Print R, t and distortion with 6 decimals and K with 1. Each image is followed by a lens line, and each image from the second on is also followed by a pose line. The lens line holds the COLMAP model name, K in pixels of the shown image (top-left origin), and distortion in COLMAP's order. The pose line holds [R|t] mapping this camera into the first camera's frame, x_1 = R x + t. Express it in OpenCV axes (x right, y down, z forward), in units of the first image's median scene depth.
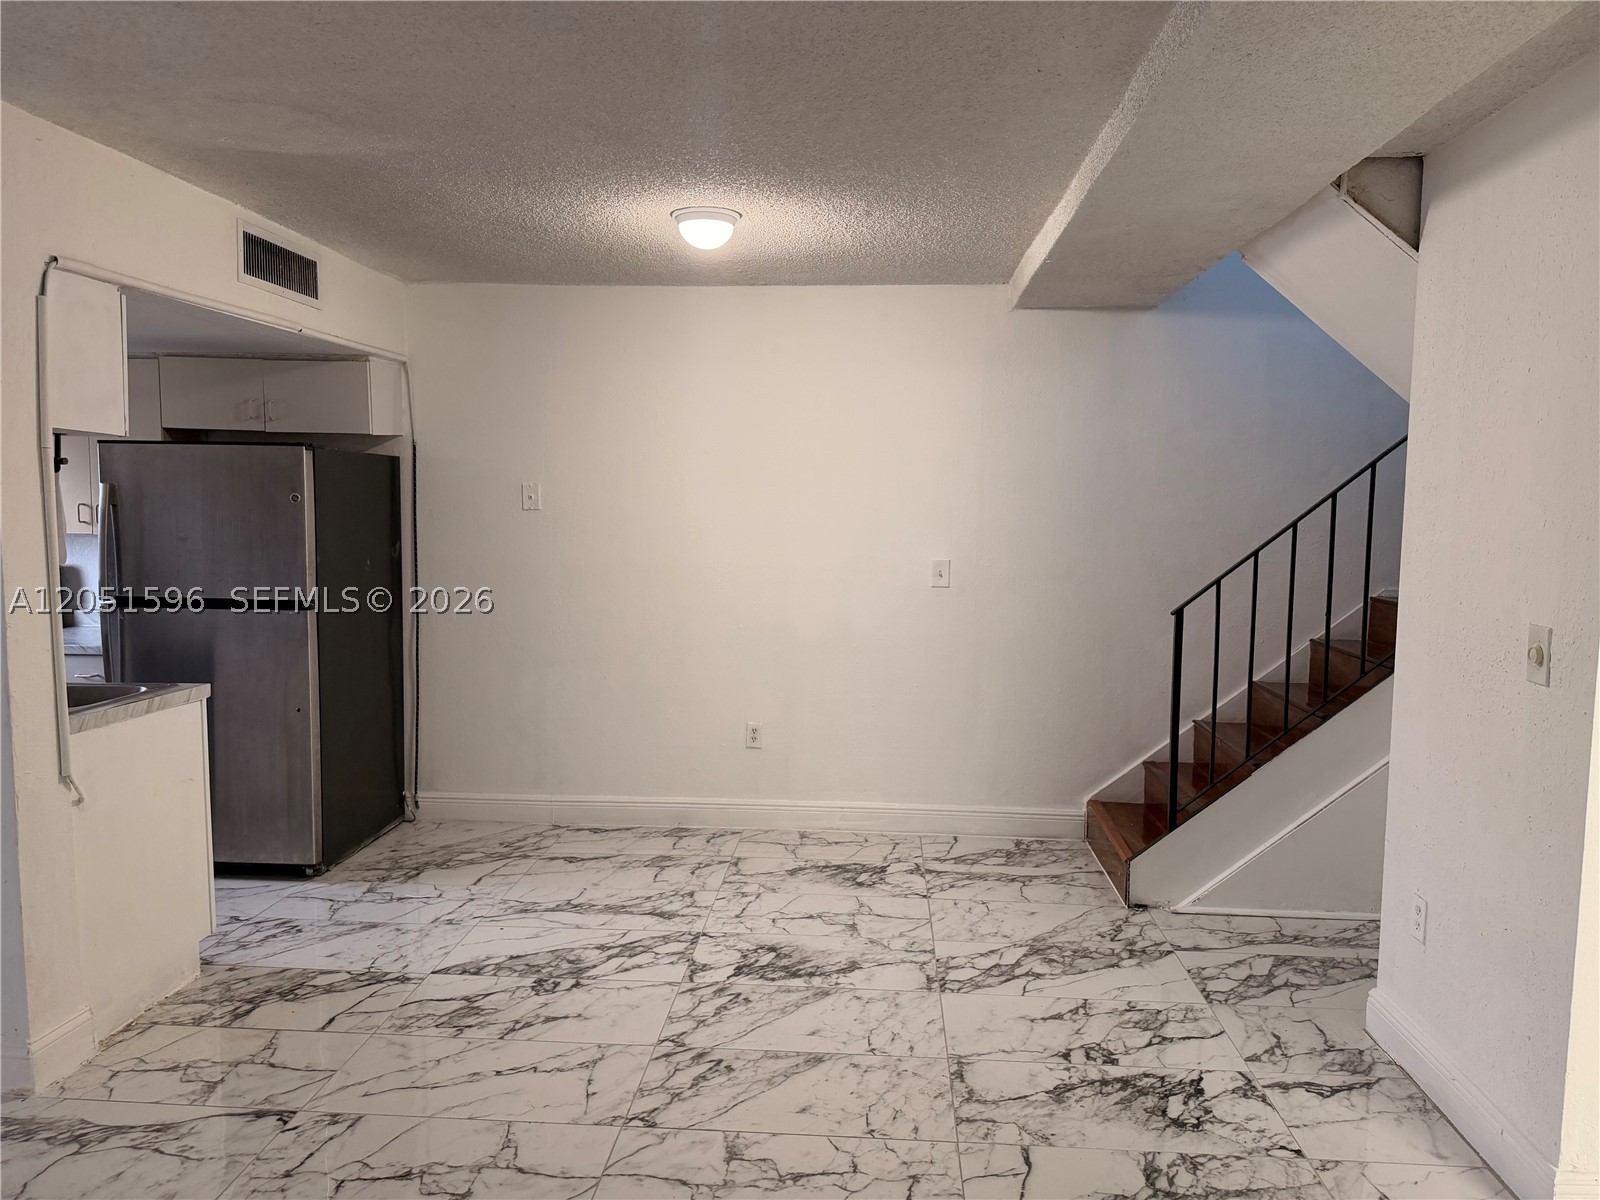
lens RADIAL K [[1135.2, 0, 828.6], [0, 1135.2, 611.7], [0, 0, 1]] dist [0.040594, -0.028525]
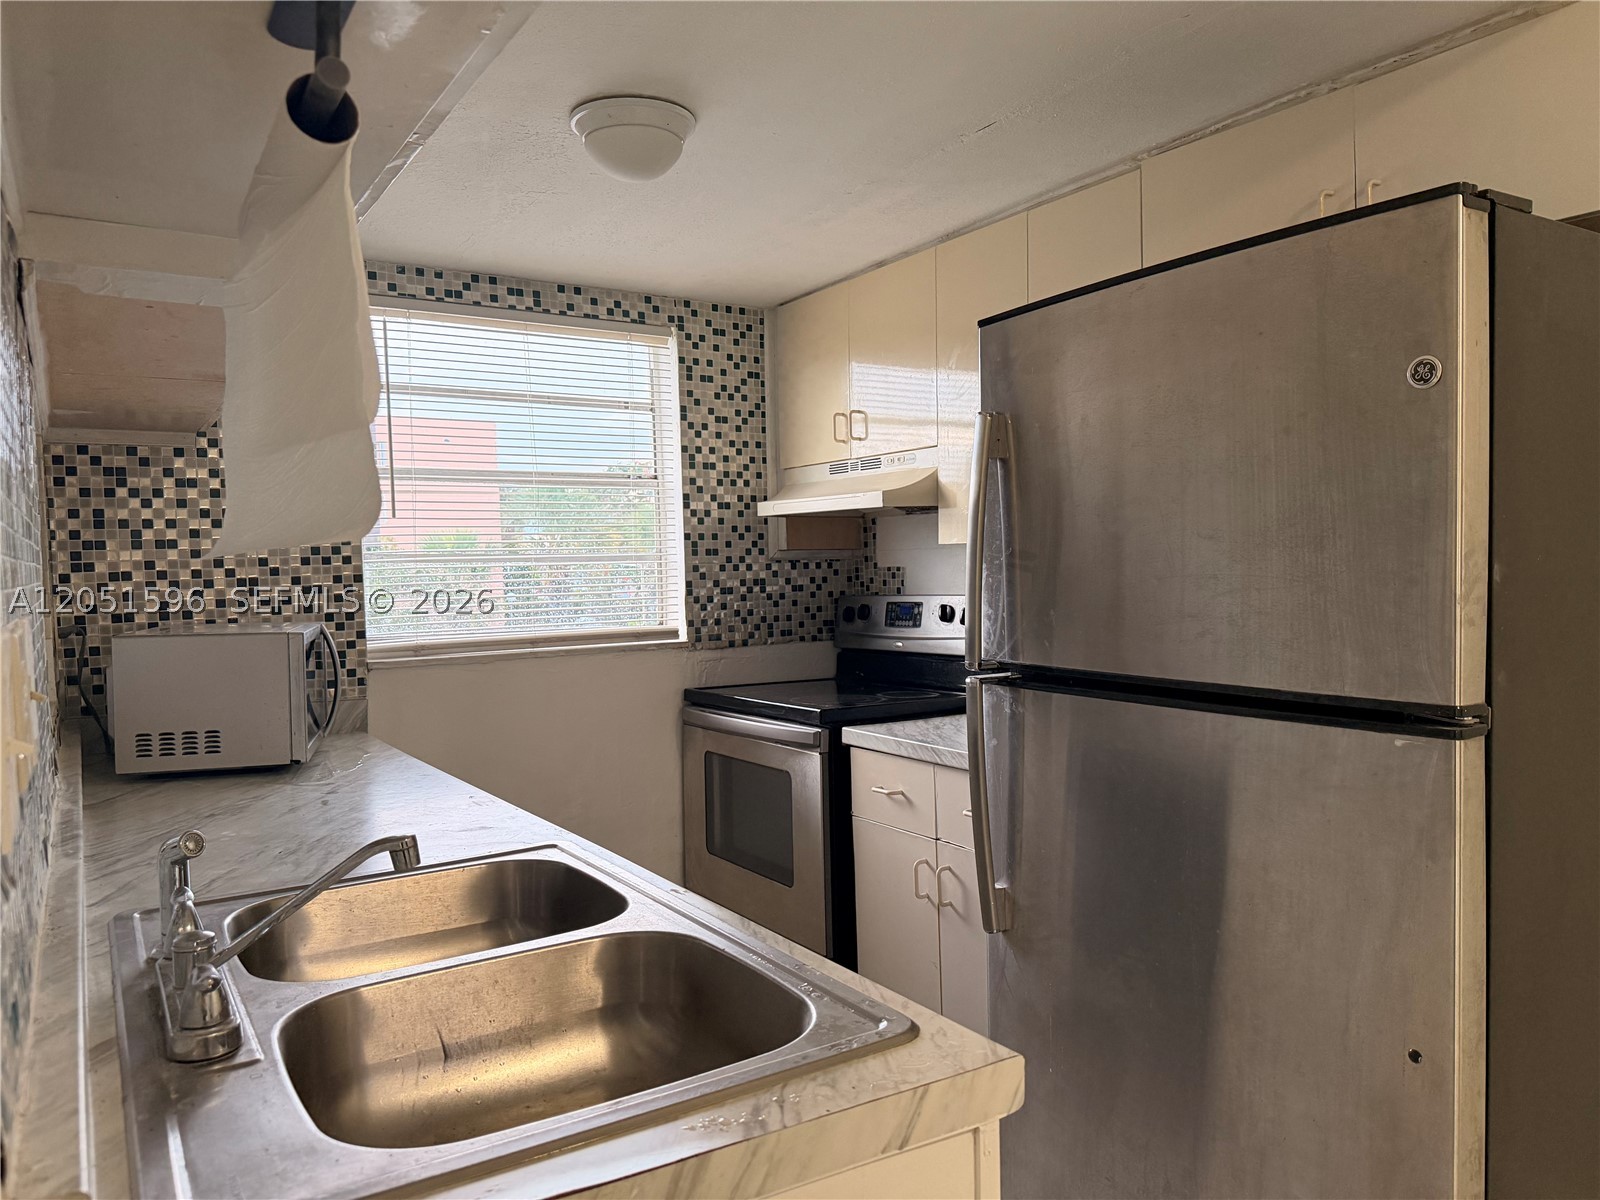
lens RADIAL K [[1135.2, 0, 797.1], [0, 1135.2, 606.3], [0, 0, 1]] dist [0.040594, -0.028525]
pose [[0.579308, 0.008524, -0.815064, -0.357384], [-0.052015, 0.998294, -0.026530, -0.023778], [0.813448, 0.057765, 0.578763, 0.787625]]
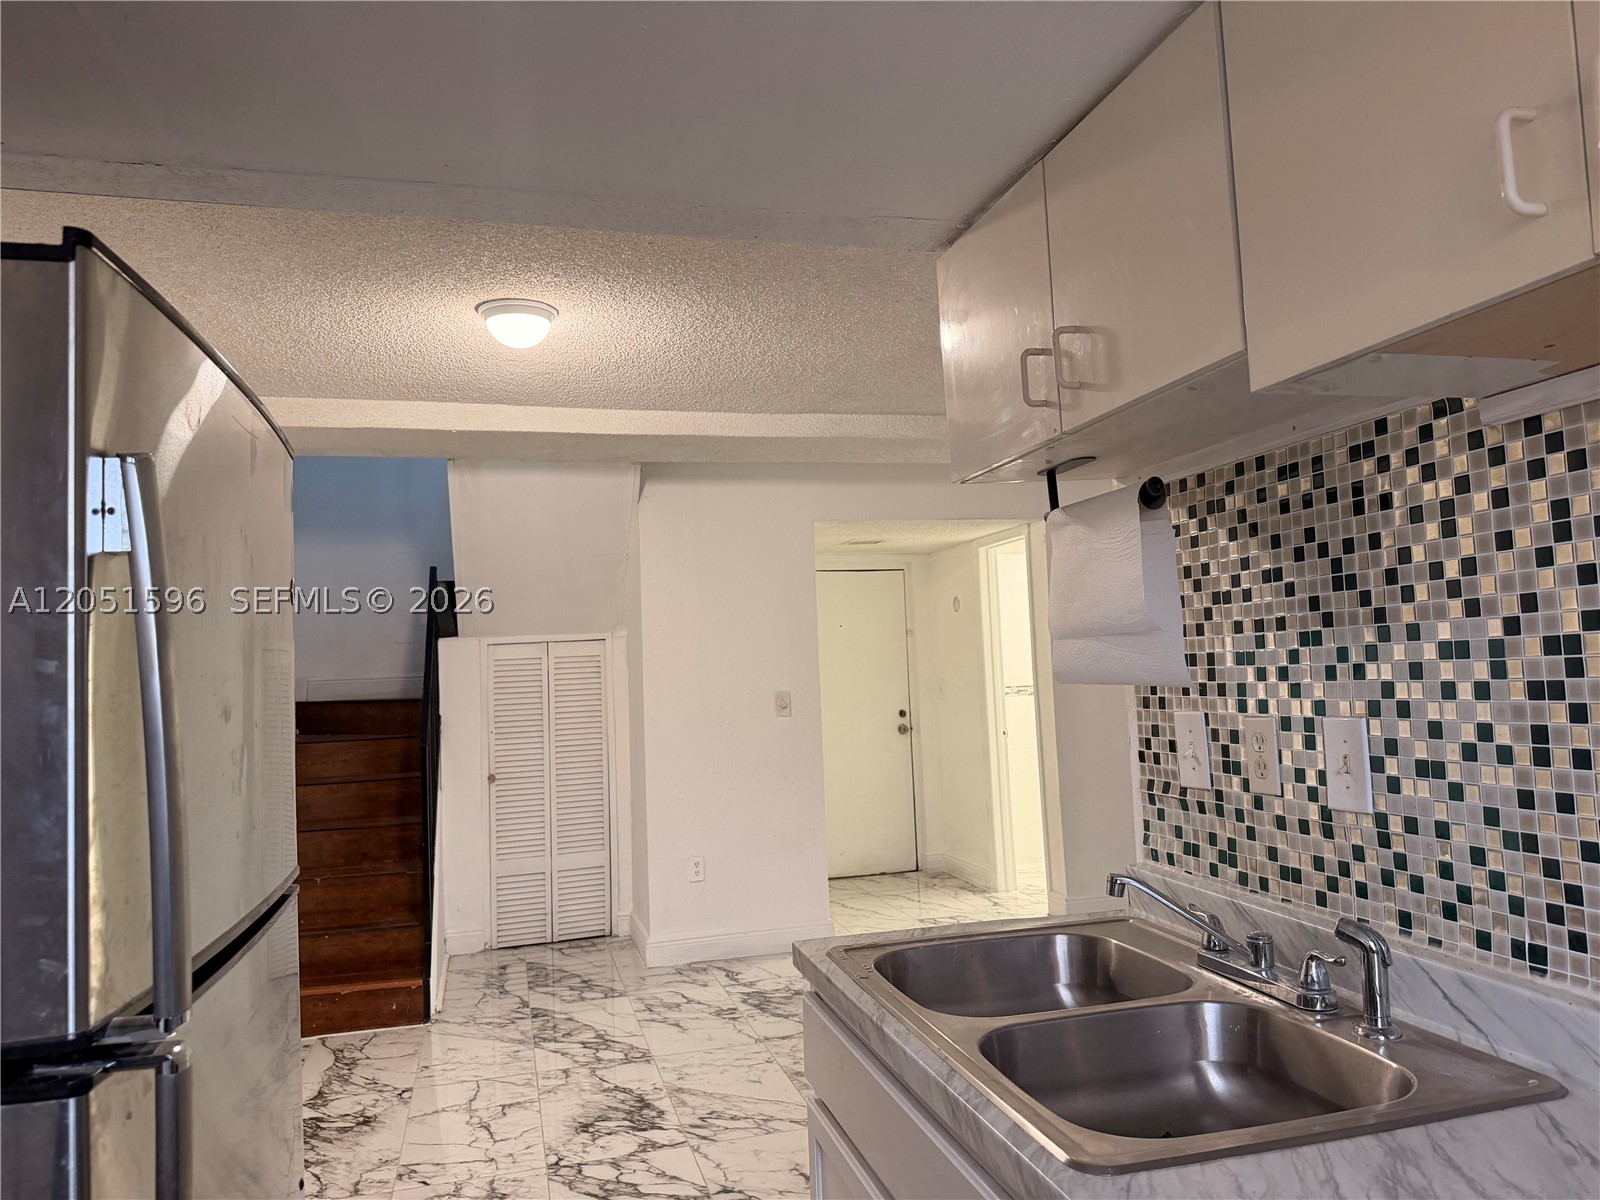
lens RADIAL K [[1135.2, 0, 804.5], [0, 1135.2, 596.8], [0, 0, 1]] dist [0.040594, -0.028525]
pose [[-0.322422, 0.057753, 0.944833, -1.018022], [0.126528, 0.991810, -0.017447, -0.087106], [-0.938102, 0.113922, -0.327088, 1.112031]]
